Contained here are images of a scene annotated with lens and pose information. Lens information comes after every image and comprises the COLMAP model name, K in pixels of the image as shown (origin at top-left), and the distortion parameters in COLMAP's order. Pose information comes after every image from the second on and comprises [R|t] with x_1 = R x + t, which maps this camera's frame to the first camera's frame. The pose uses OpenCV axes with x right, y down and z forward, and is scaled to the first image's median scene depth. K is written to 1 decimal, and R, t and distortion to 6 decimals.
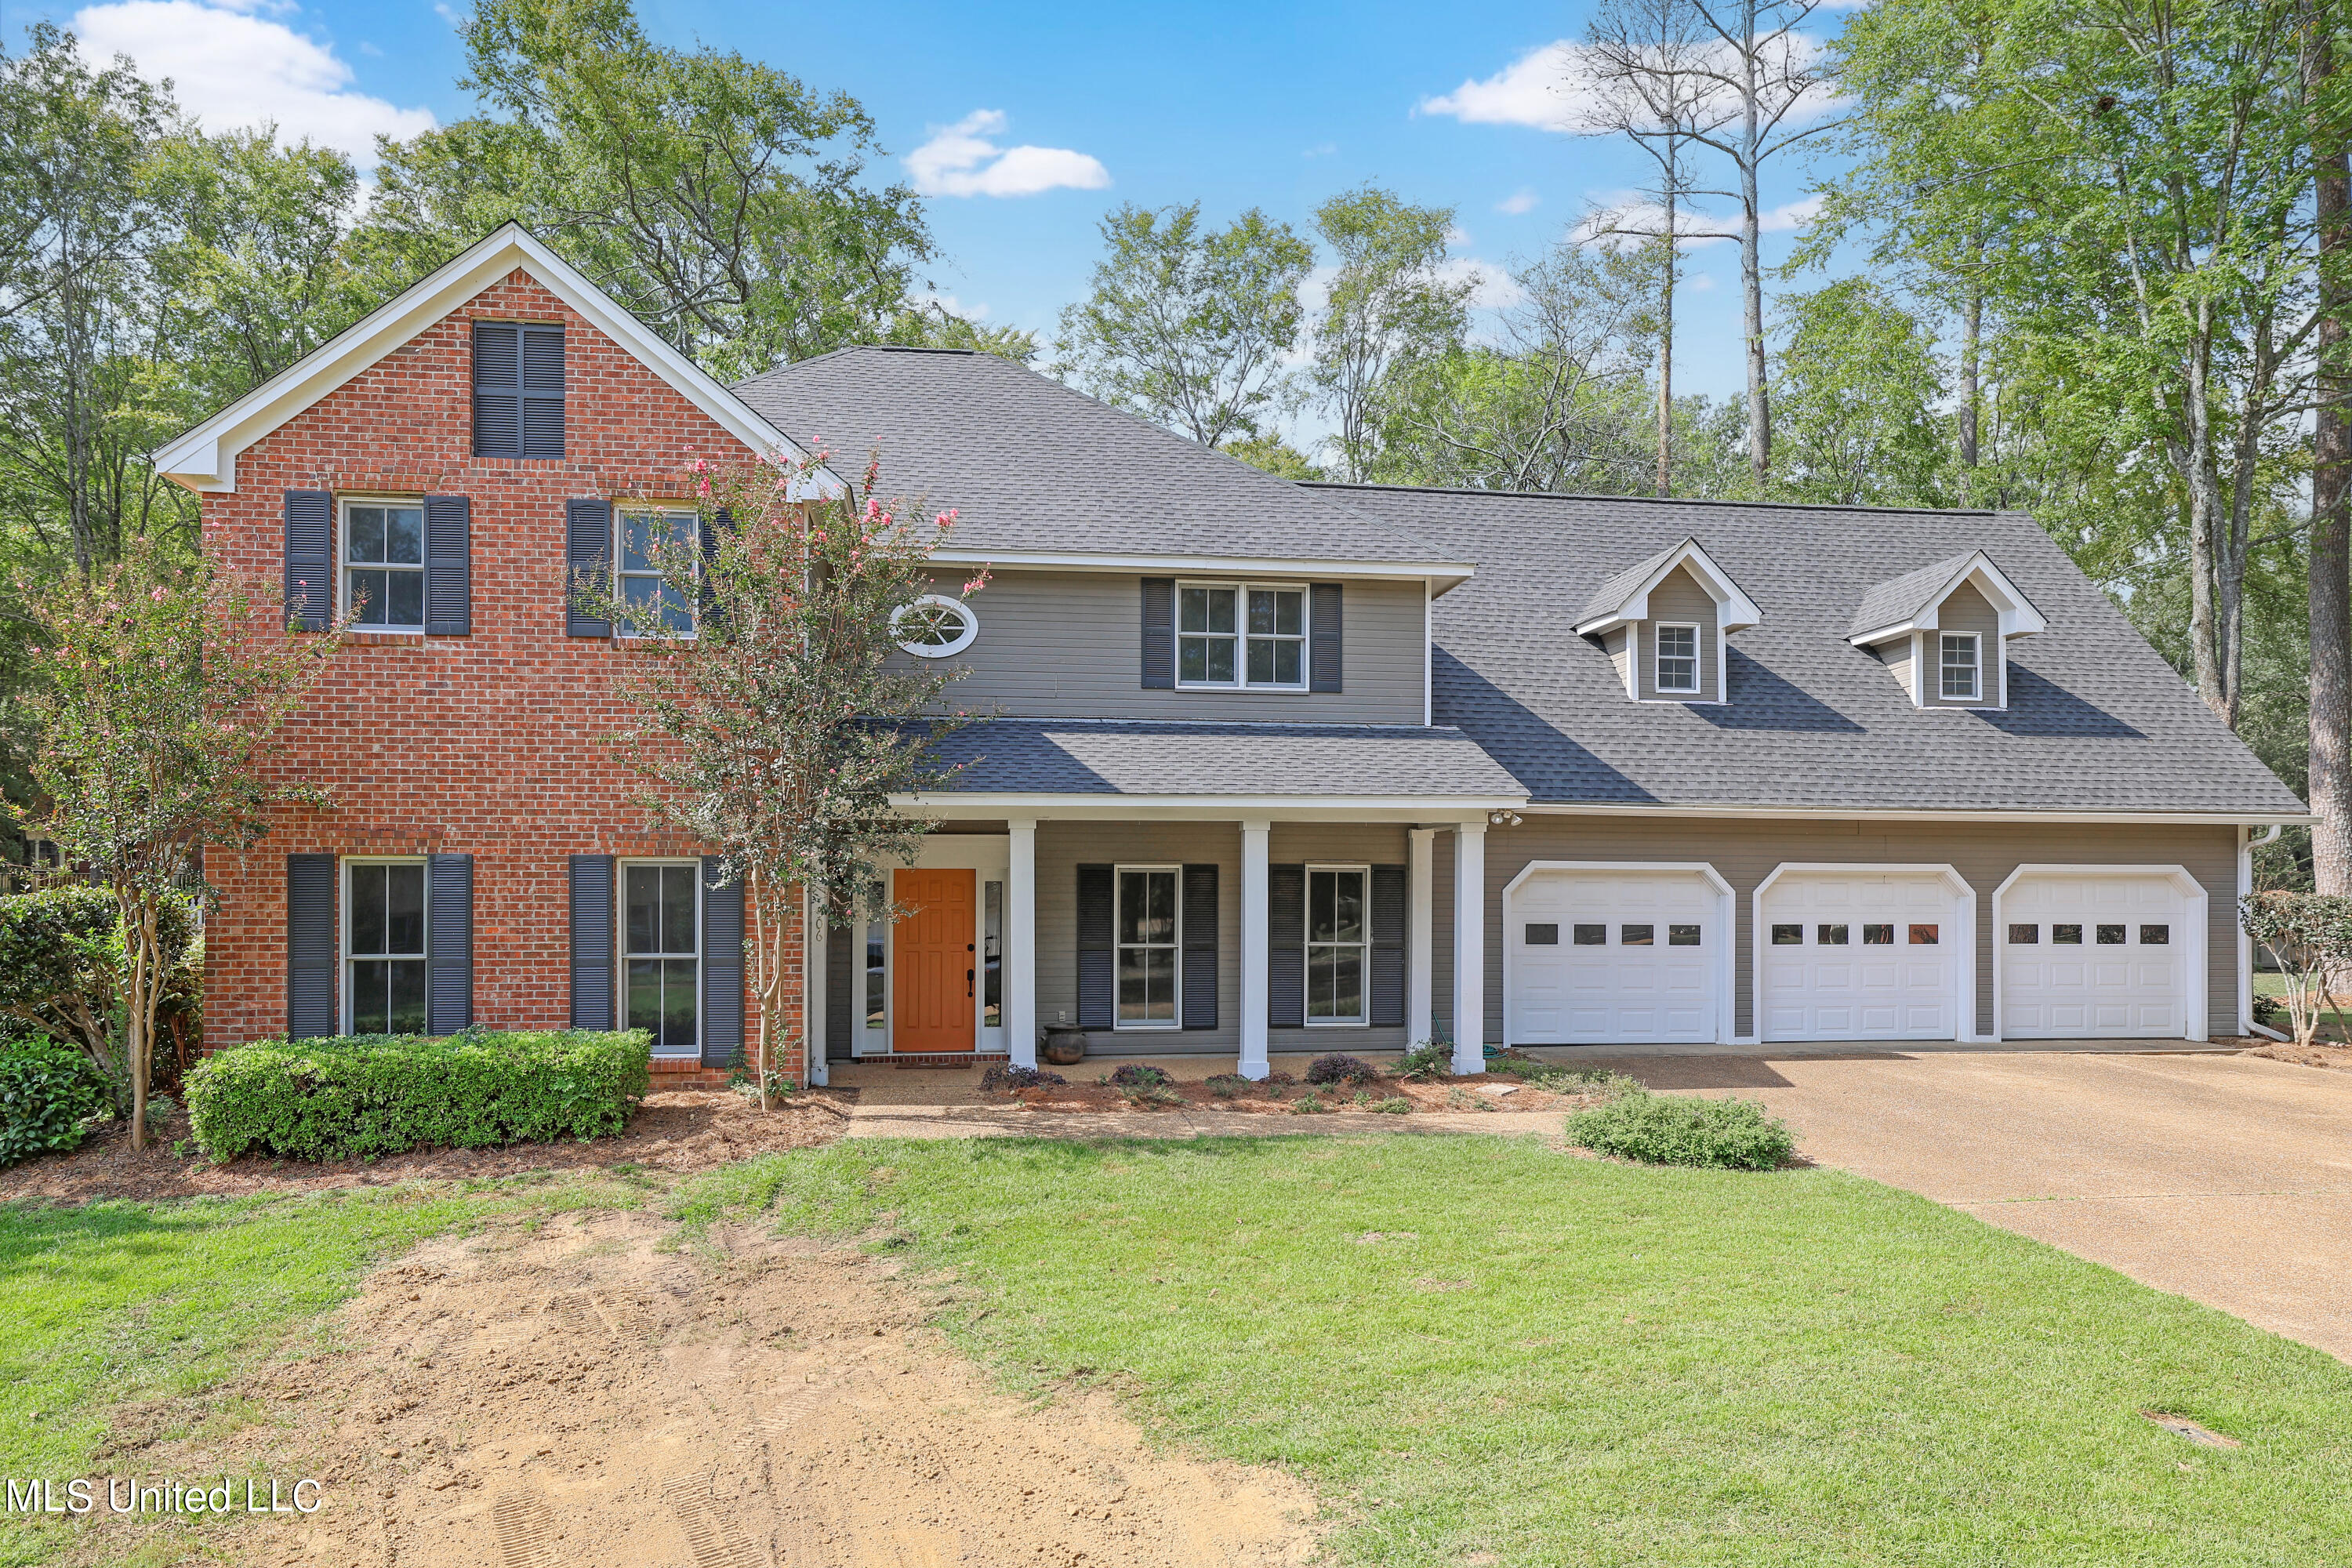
lens RADIAL K [[1591.2, 0, 1210.5], [0, 1591.2, 675.3], [0, 0, 1]] dist [-0.005120, -0.000575]
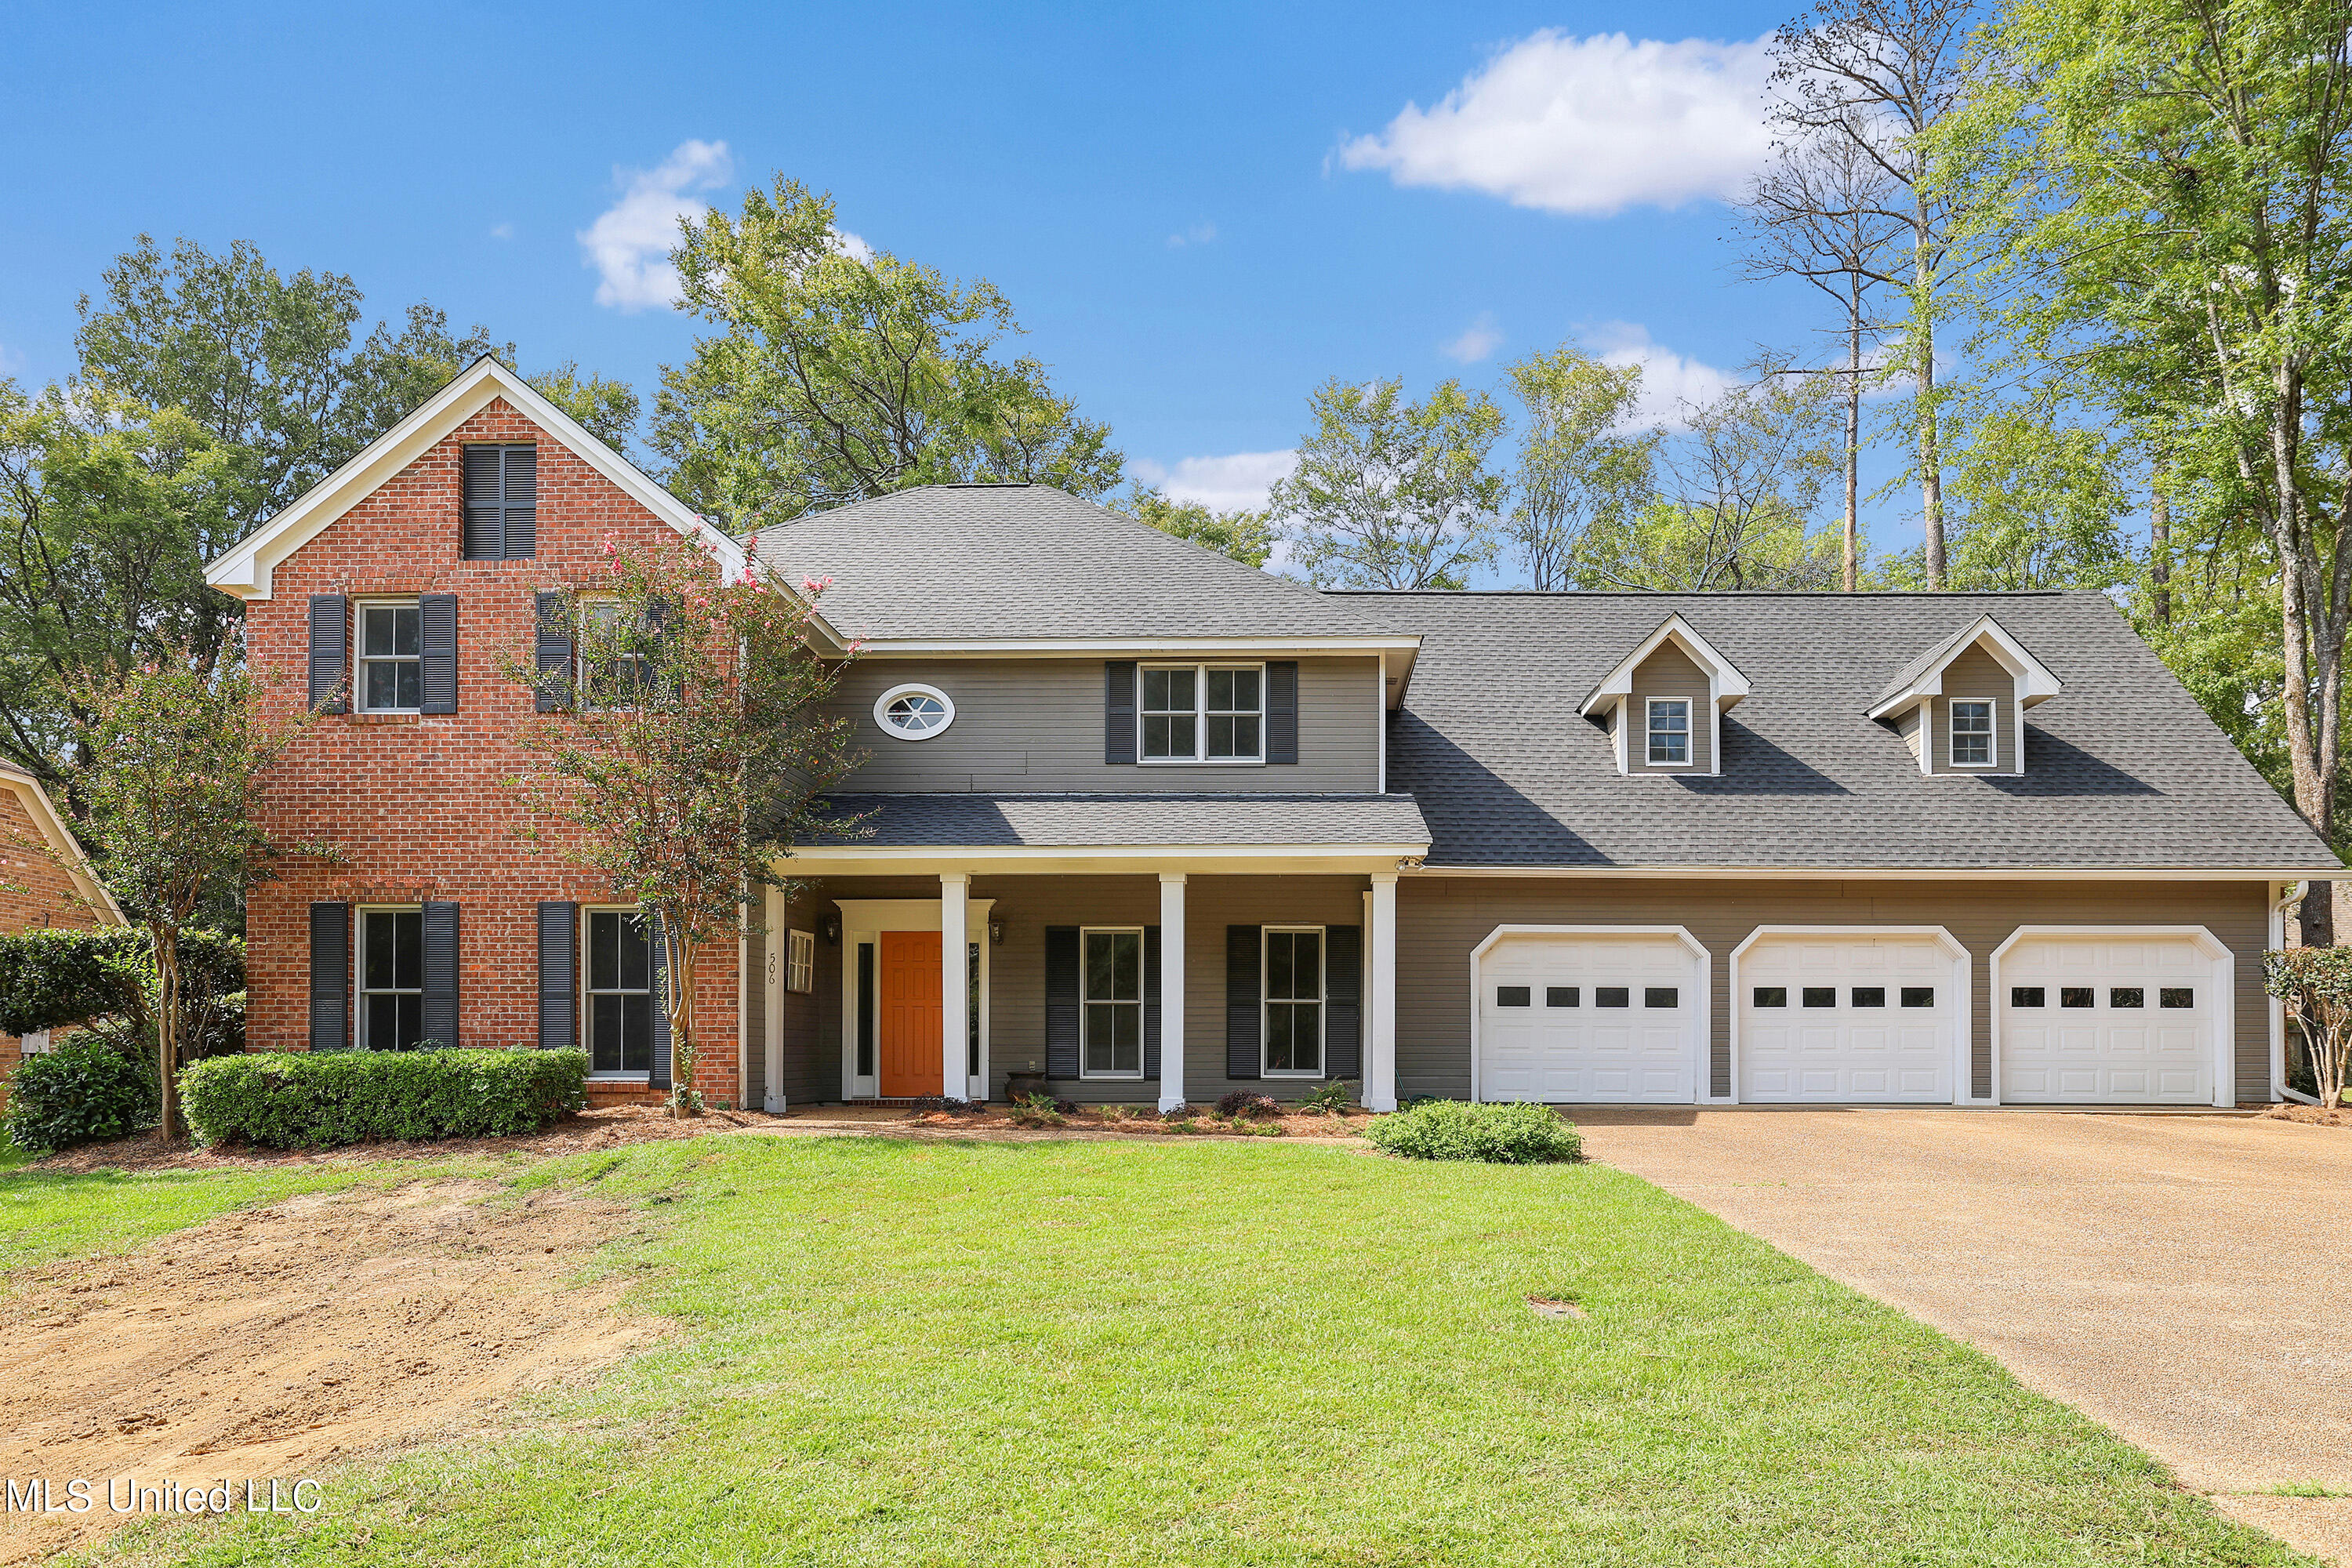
lens RADIAL K [[1480.1, 0, 1174.2], [0, 1480.1, 812.7], [0, 0, 1]] dist [-0.015889, 0.001918]
pose [[0.986697, -0.025360, -0.160582, 0.212947], [0.024259, 0.999667, -0.008817, 0.067043], [0.160752, 0.004804, 0.986983, 0.024872]]
